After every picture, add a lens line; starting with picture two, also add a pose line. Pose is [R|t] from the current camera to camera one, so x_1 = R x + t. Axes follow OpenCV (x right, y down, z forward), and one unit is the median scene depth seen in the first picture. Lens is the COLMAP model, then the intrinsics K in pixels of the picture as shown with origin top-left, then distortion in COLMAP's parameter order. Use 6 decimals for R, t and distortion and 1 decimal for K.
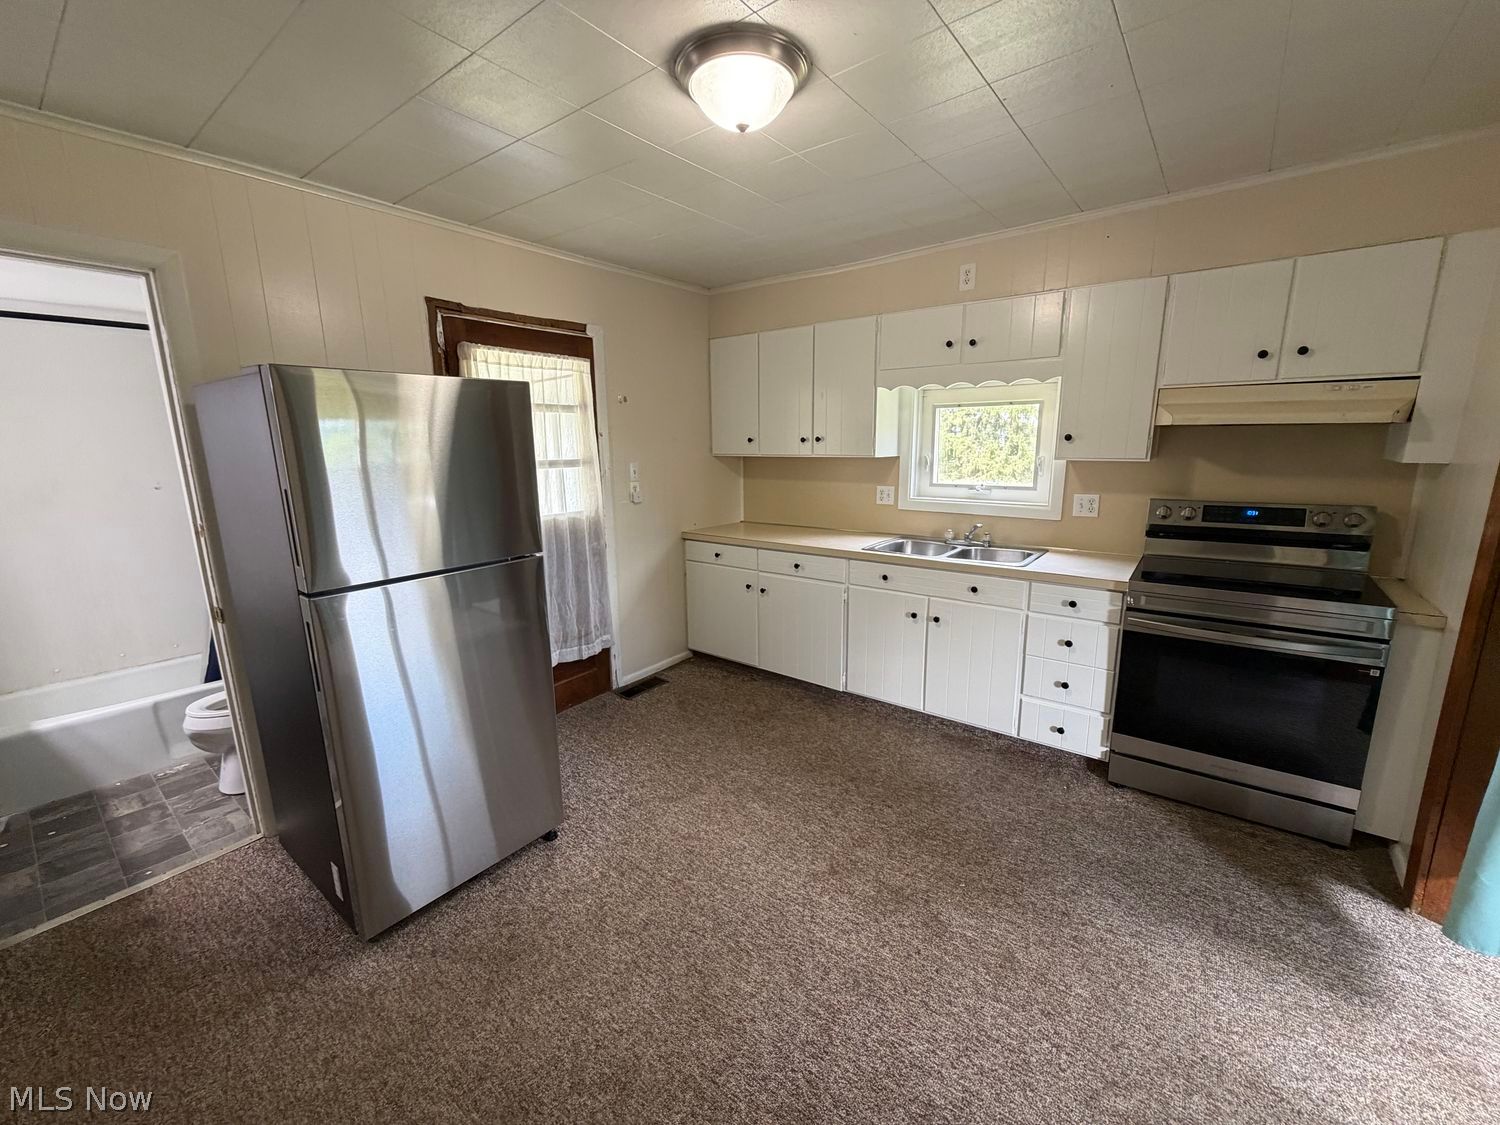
lens RADIAL K [[602.7, 0, 754.2], [0, 602.7, 561.4], [0, 0, 1]] dist [0.000389, 0.000069]
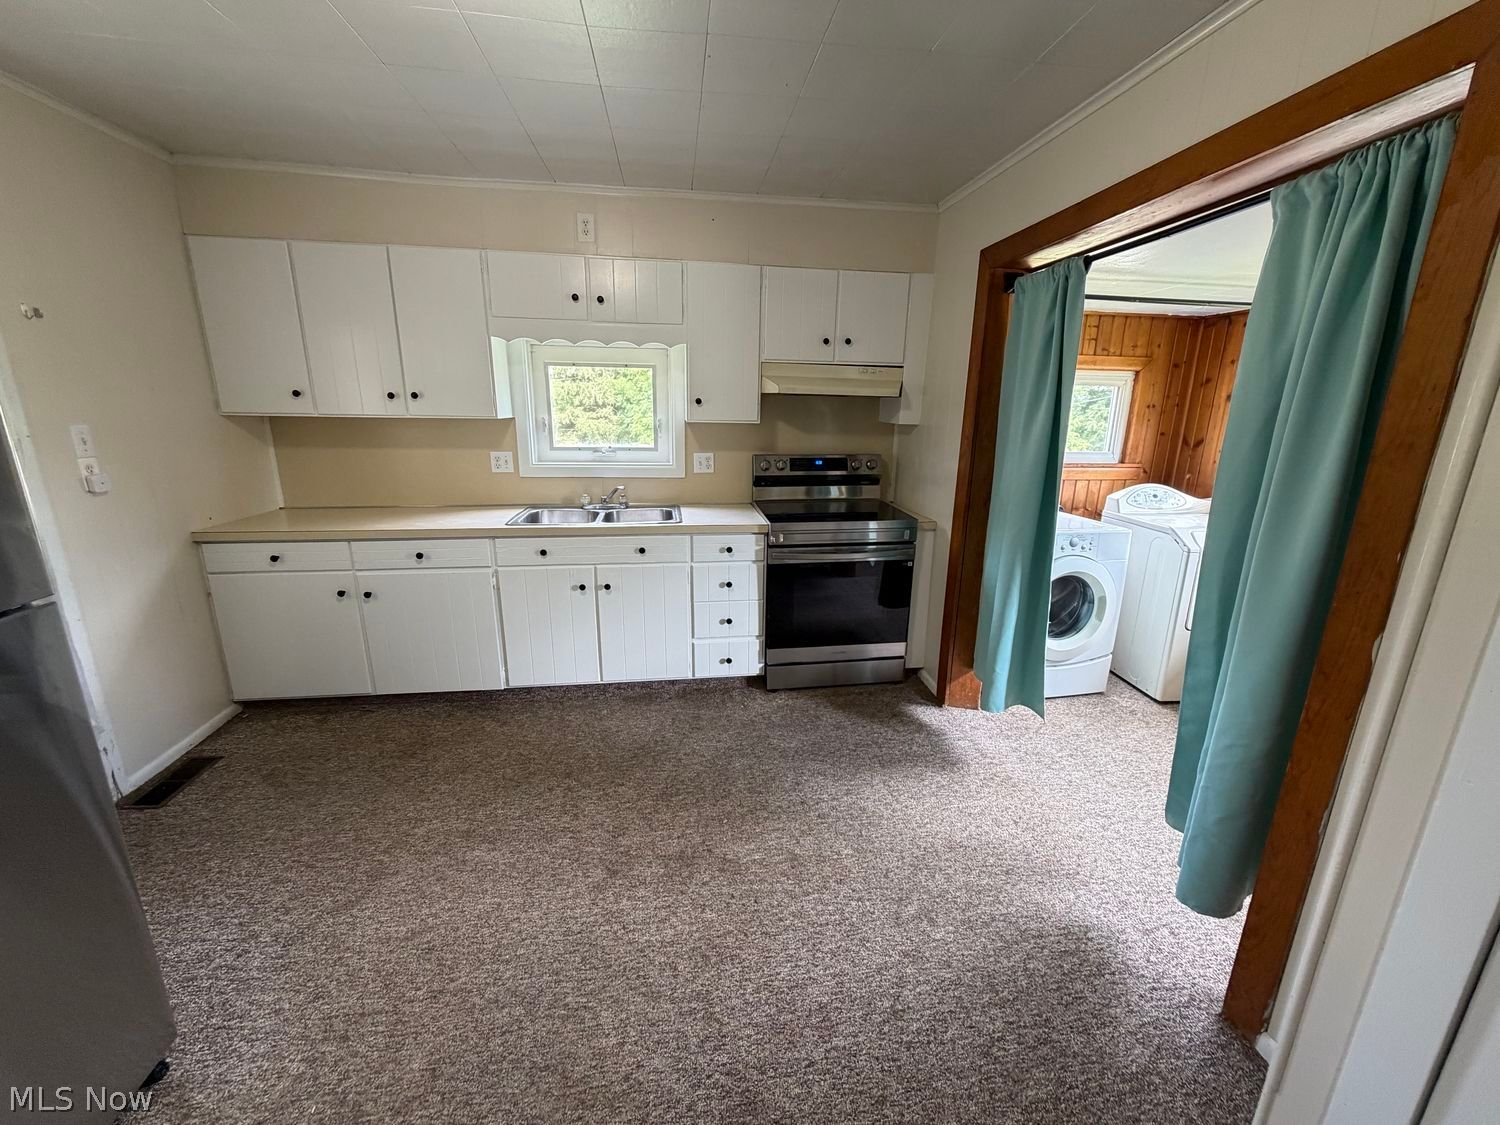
lens RADIAL K [[602.7, 0, 753.0], [0, 602.7, 561.3], [0, 0, 1]] dist [0.000389, 0.000069]
pose [[0.697653, -0.159686, 0.698413, -0.232848], [0.117753, 0.987144, 0.108077, -0.024688], [-0.706693, 0.006839, 0.707488, 0.155863]]
